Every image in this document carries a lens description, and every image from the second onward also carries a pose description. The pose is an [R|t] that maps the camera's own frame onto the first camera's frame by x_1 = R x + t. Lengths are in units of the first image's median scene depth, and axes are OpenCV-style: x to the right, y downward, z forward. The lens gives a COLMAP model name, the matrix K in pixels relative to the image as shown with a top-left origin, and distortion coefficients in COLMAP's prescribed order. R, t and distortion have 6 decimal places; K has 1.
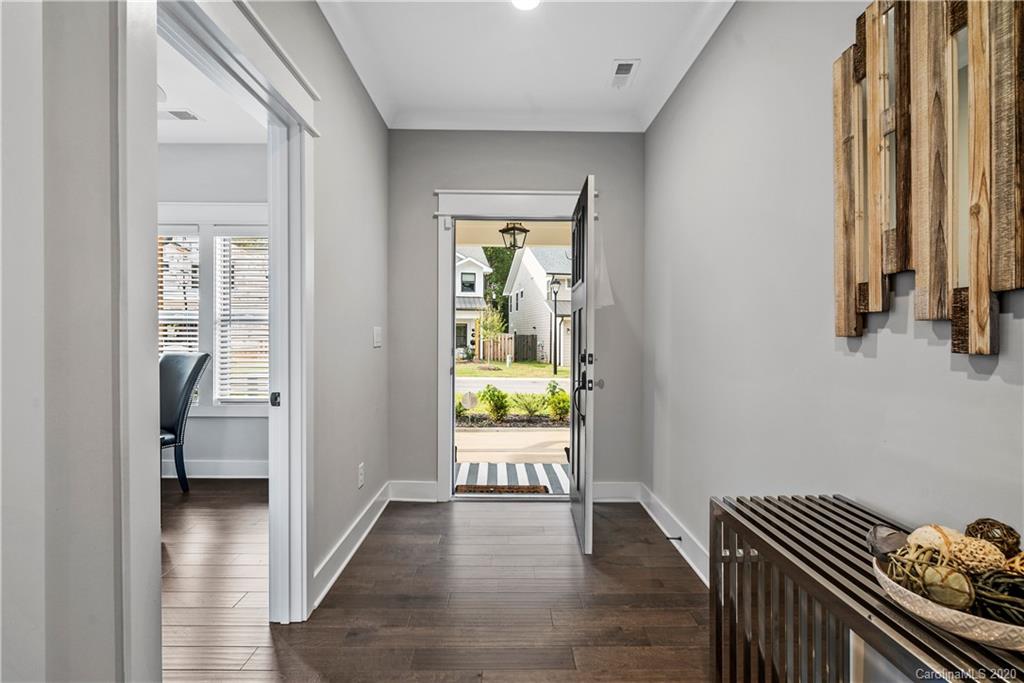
lens RADIAL K [[467.4, 0, 510.5], [0, 467.4, 339.0], [0, 0, 1]] dist [-0.002734, 0.001854]
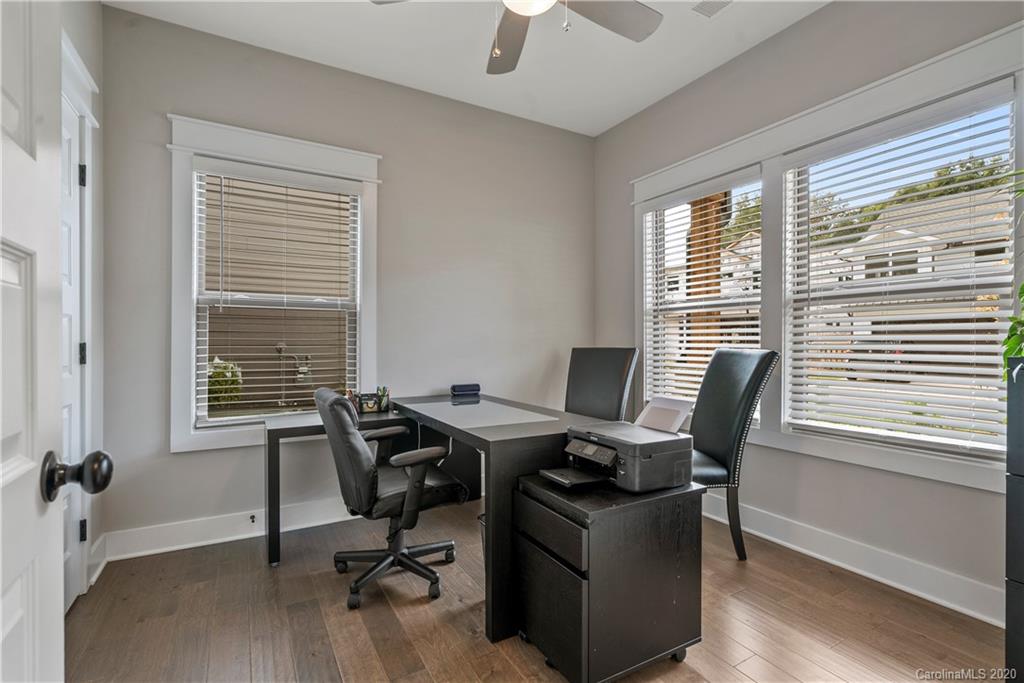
lens RADIAL K [[467.4, 0, 513.0], [0, 467.4, 341.6], [0, 0, 1]] dist [-0.002734, 0.001854]
pose [[0.476611, 0.003305, -0.879108, -0.239989], [-0.001597, 0.999995, 0.002893, 0.015293], [0.879113, 0.000025, 0.476614, 0.356461]]
